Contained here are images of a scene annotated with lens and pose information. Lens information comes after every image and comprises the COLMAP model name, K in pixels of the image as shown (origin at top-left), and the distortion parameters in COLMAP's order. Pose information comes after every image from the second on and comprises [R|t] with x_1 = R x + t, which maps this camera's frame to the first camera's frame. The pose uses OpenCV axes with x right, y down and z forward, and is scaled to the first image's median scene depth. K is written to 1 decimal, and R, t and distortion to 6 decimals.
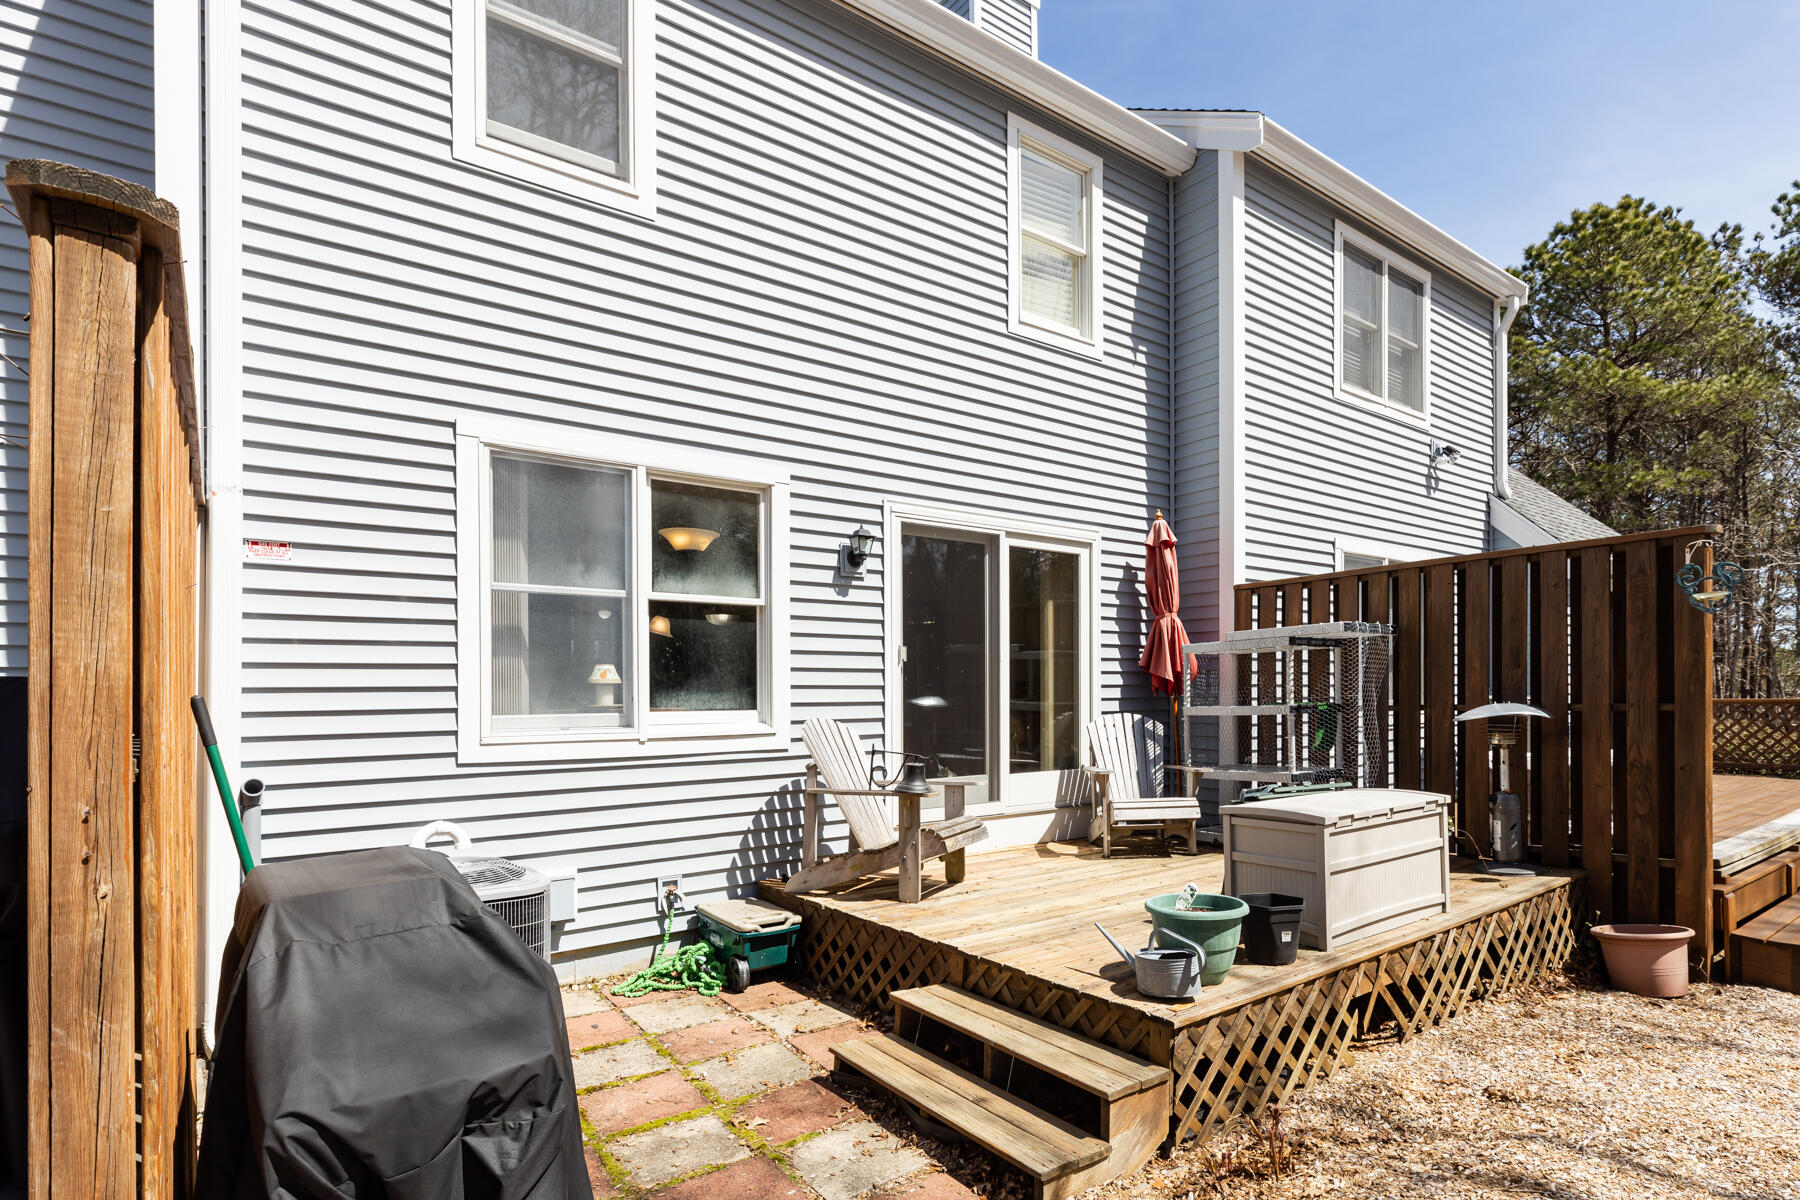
lens RADIAL K [[860.7, 0, 900.8], [0, 860.7, 685.6], [0, 0, 1]] dist [0.003172, 0.000389]
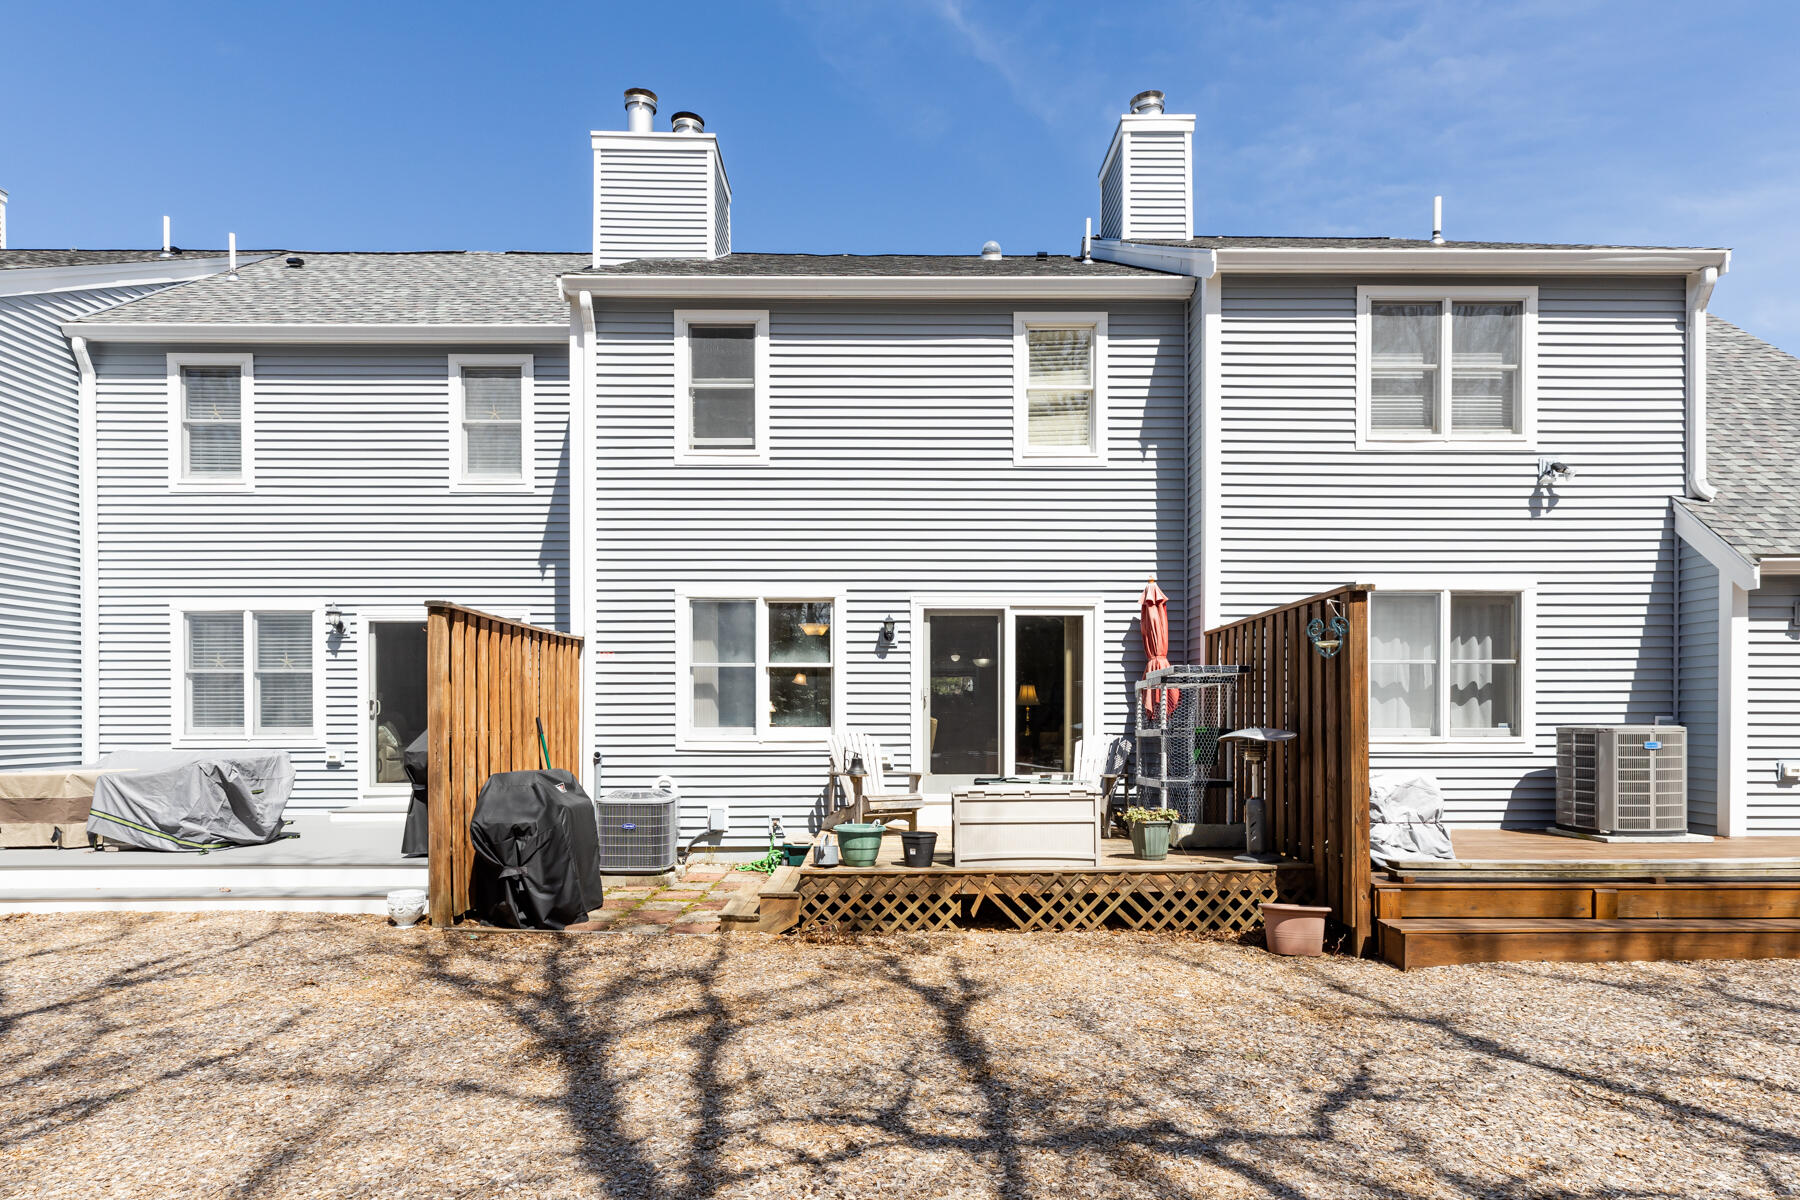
lens RADIAL K [[848.2, 0, 899.9], [0, 848.2, 717.7], [0, 0, 1]] dist [-0.002730, -0.000365]
pose [[0.810170, 0.005129, -0.586173, 0.909453], [0.000077, 0.999961, 0.008856, -0.005739], [0.586195, -0.007221, 0.810138, -0.290893]]
